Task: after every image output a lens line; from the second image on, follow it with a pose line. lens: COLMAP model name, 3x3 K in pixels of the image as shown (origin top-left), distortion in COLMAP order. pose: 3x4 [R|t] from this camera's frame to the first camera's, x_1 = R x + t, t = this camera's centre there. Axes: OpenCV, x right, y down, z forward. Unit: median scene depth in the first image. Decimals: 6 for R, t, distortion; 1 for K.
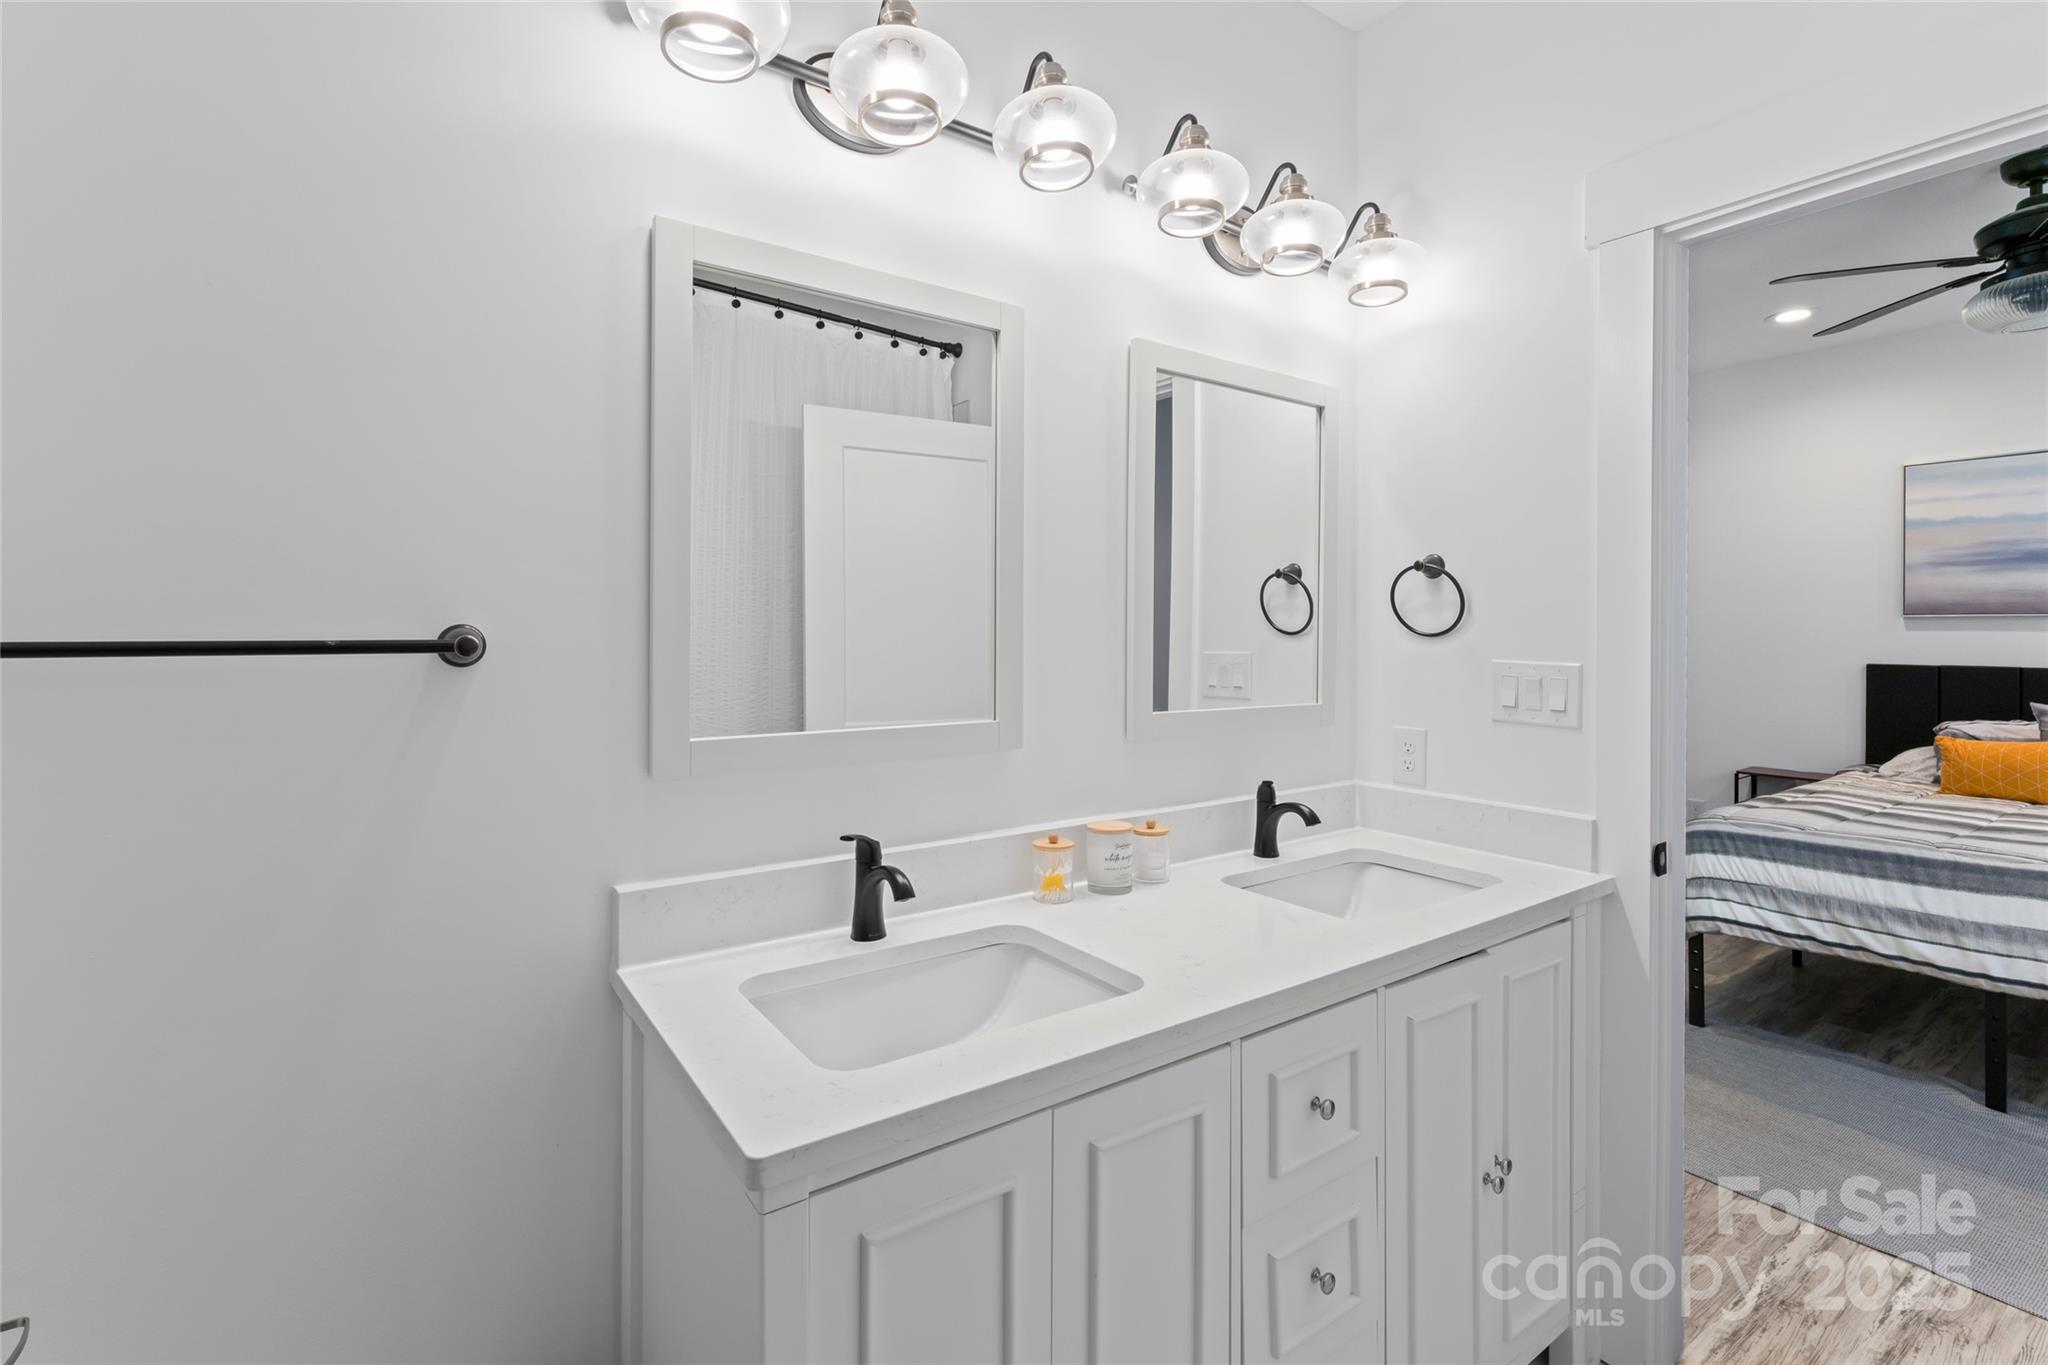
lens RADIAL K [[922.4, 0, 1036.9], [0, 922.4, 636.2], [0, 0, 1]] dist [-0.002350, 0.000334]
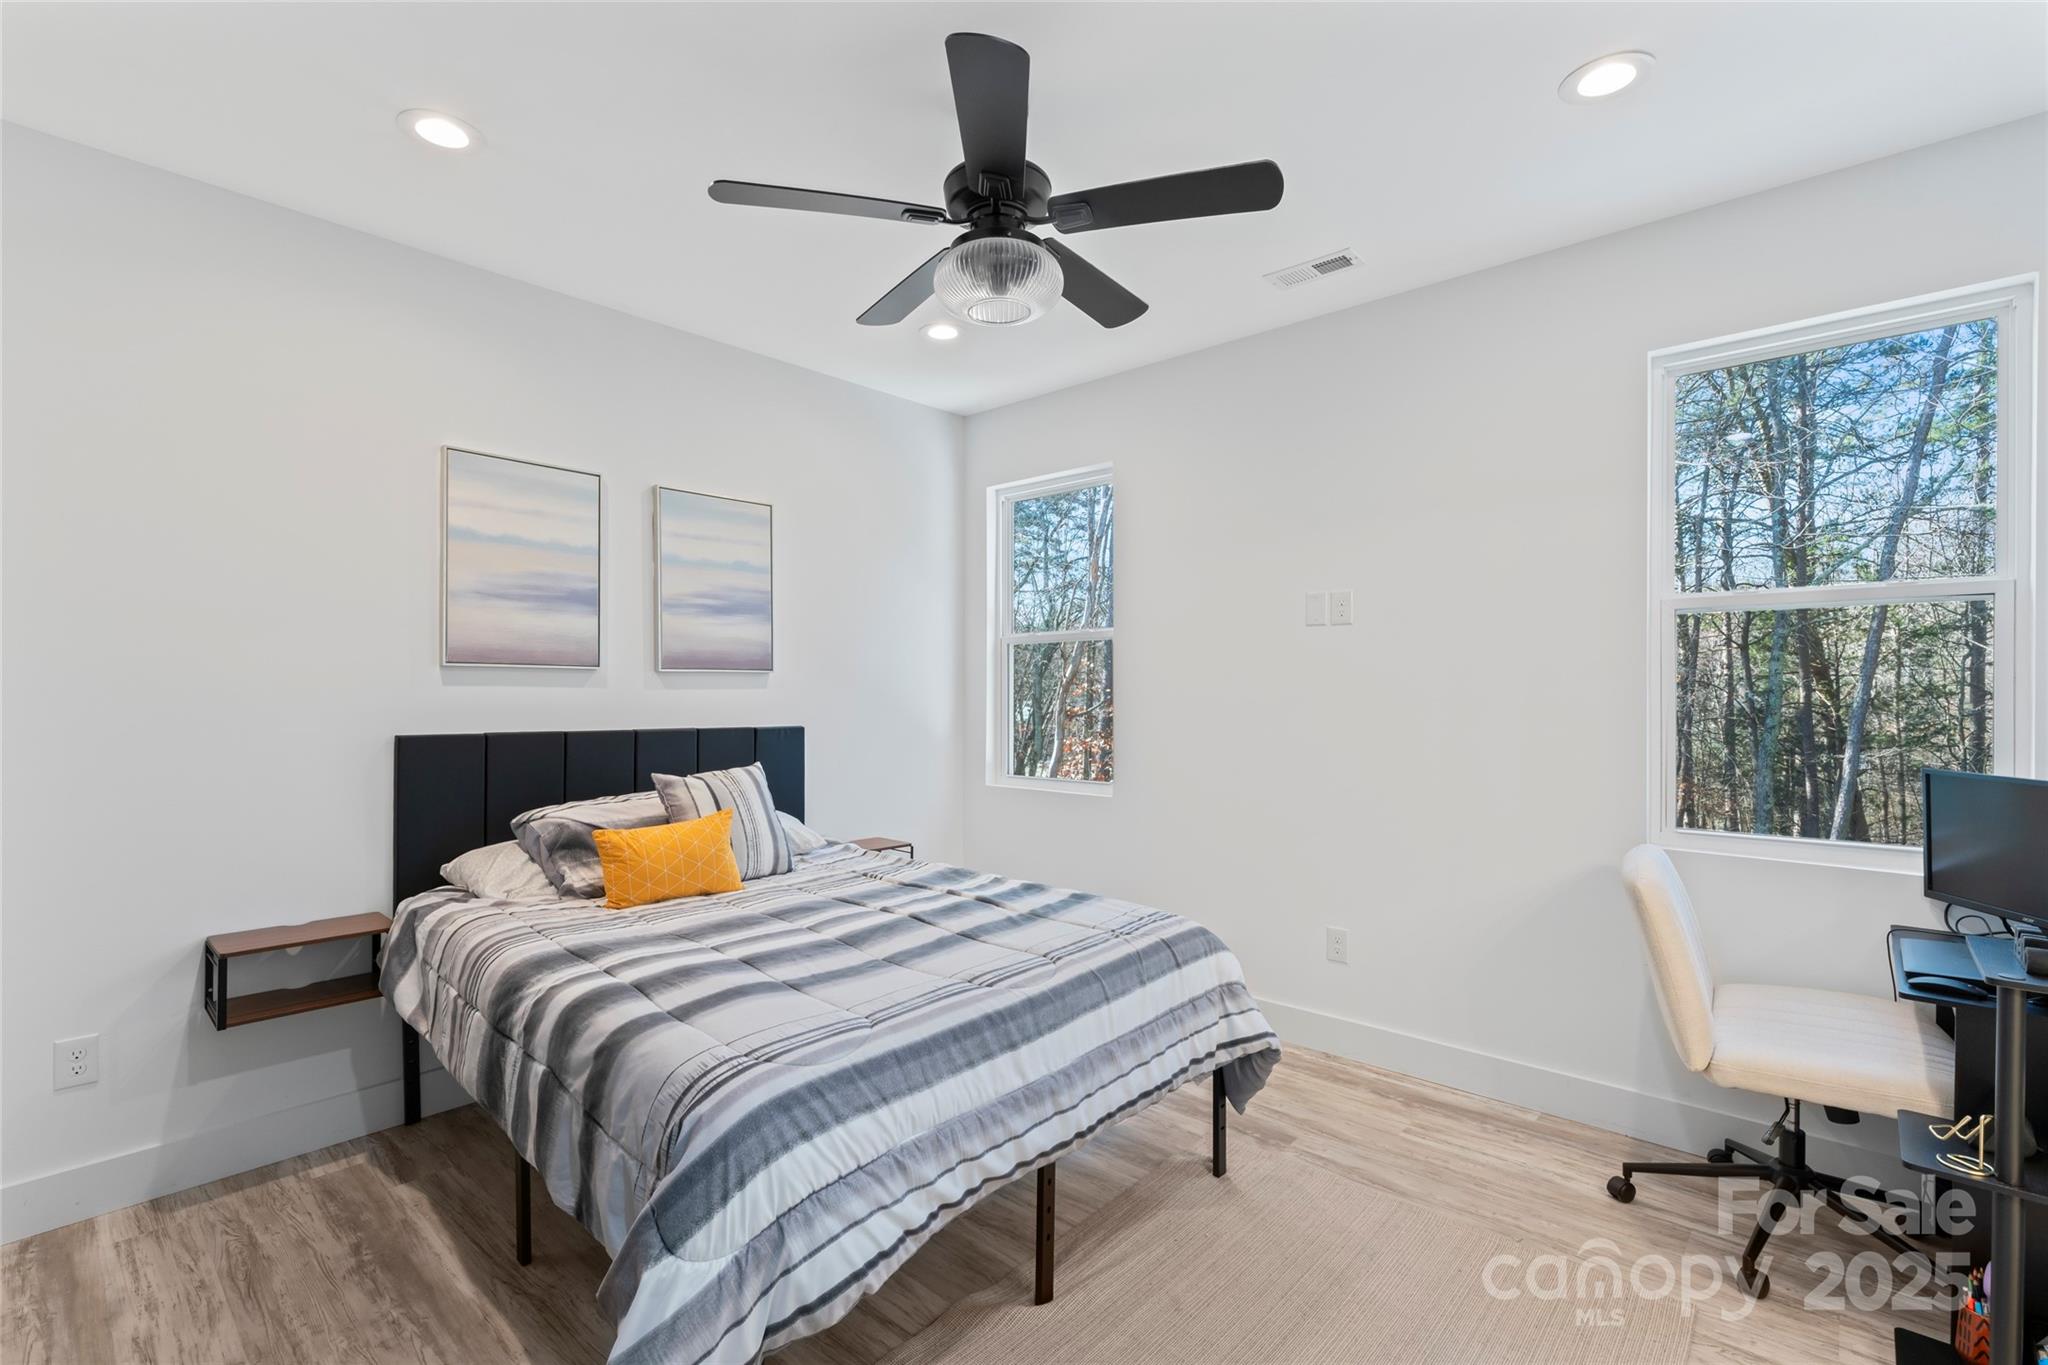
lens RADIAL K [[922.4, 0, 1024.6], [0, 922.4, 693.1], [0, 0, 1]] dist [-0.002350, 0.000334]
pose [[-0.201917, 0.002772, 0.979399, 0.193317], [0.003935, 0.999990, -0.002019, 0.003151], [-0.979395, 0.003447, -0.201926, 0.795555]]
